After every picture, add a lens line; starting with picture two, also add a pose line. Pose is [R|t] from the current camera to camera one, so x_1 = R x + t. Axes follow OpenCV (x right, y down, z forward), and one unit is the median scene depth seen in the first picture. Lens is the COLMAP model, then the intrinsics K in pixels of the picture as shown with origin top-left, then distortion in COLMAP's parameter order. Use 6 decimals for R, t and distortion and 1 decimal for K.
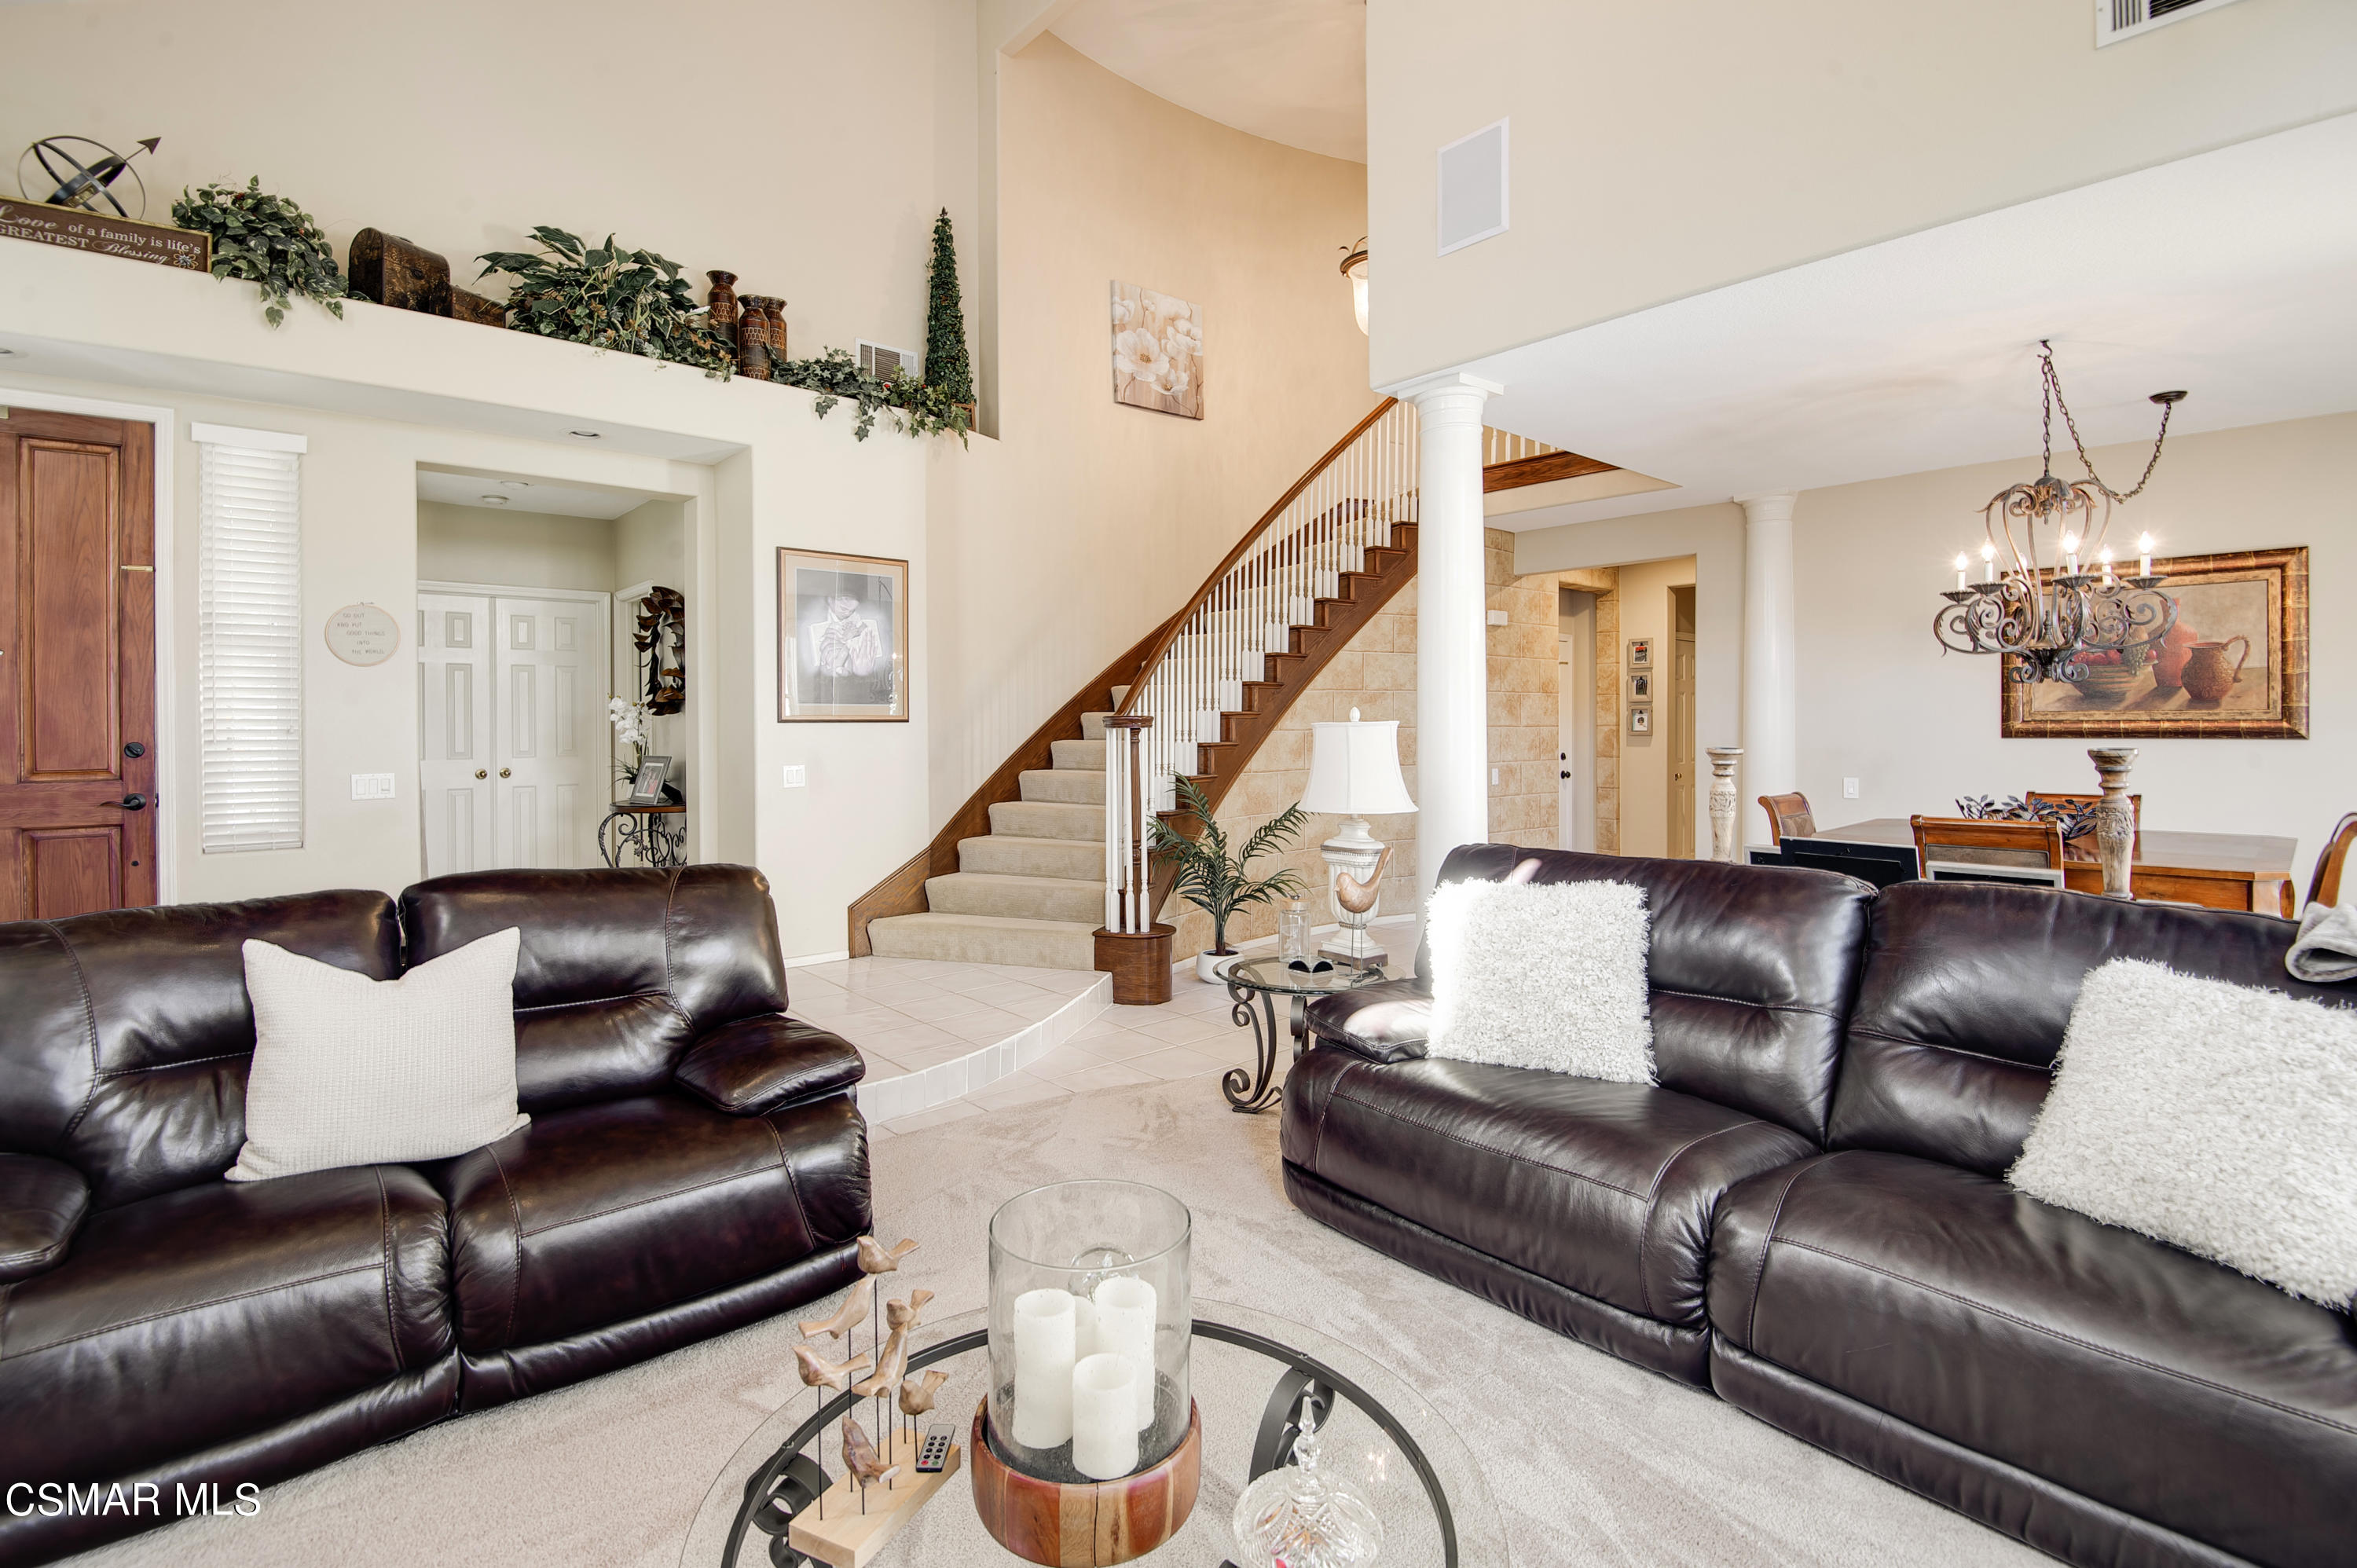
lens RADIAL K [[1176.2, 0, 1173.5], [0, 1176.2, 753.7], [0, 0, 1]] dist [-0.043299, 0.000688]
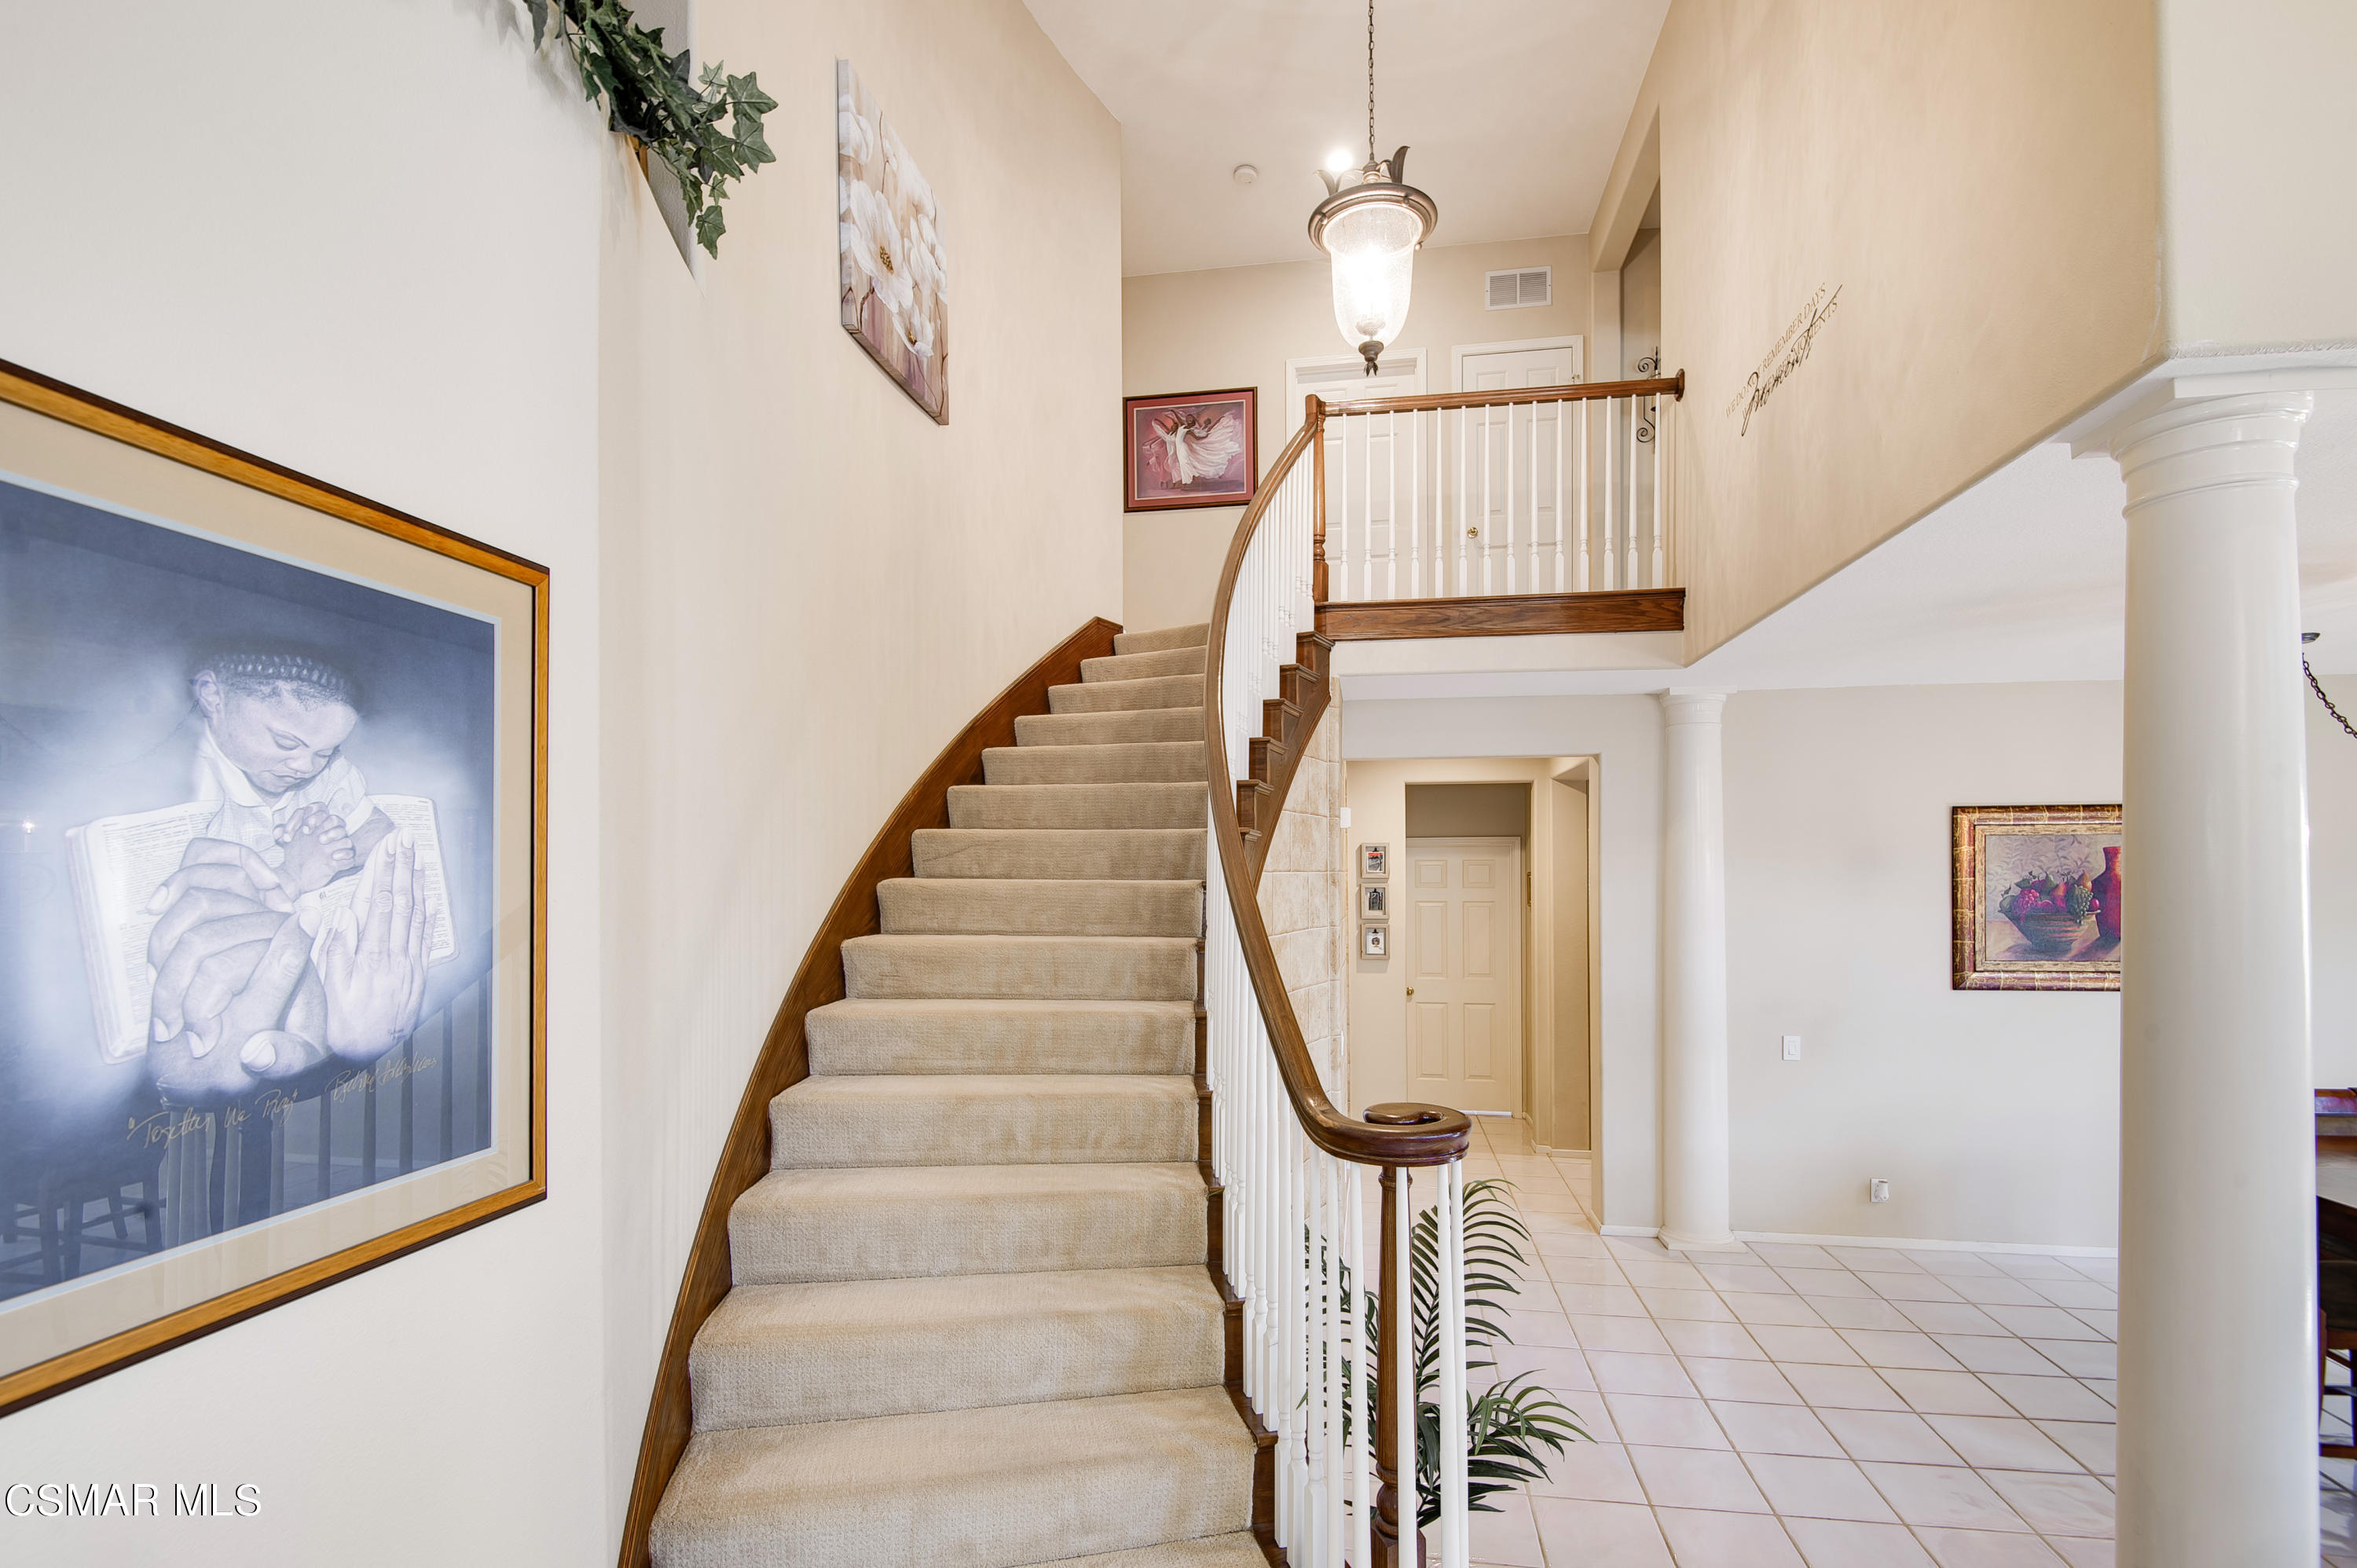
lens RADIAL K [[1031.3, 0, 1141.1], [0, 1031.3, 868.2], [0, 0, 1]] dist [-0.002675, -0.000341]
pose [[0.739160, 0.001241, 0.673529, -0.267878], [0.010138, 0.999865, -0.012968, -0.089879], [-0.673453, 0.016413, 0.739047, 0.706756]]
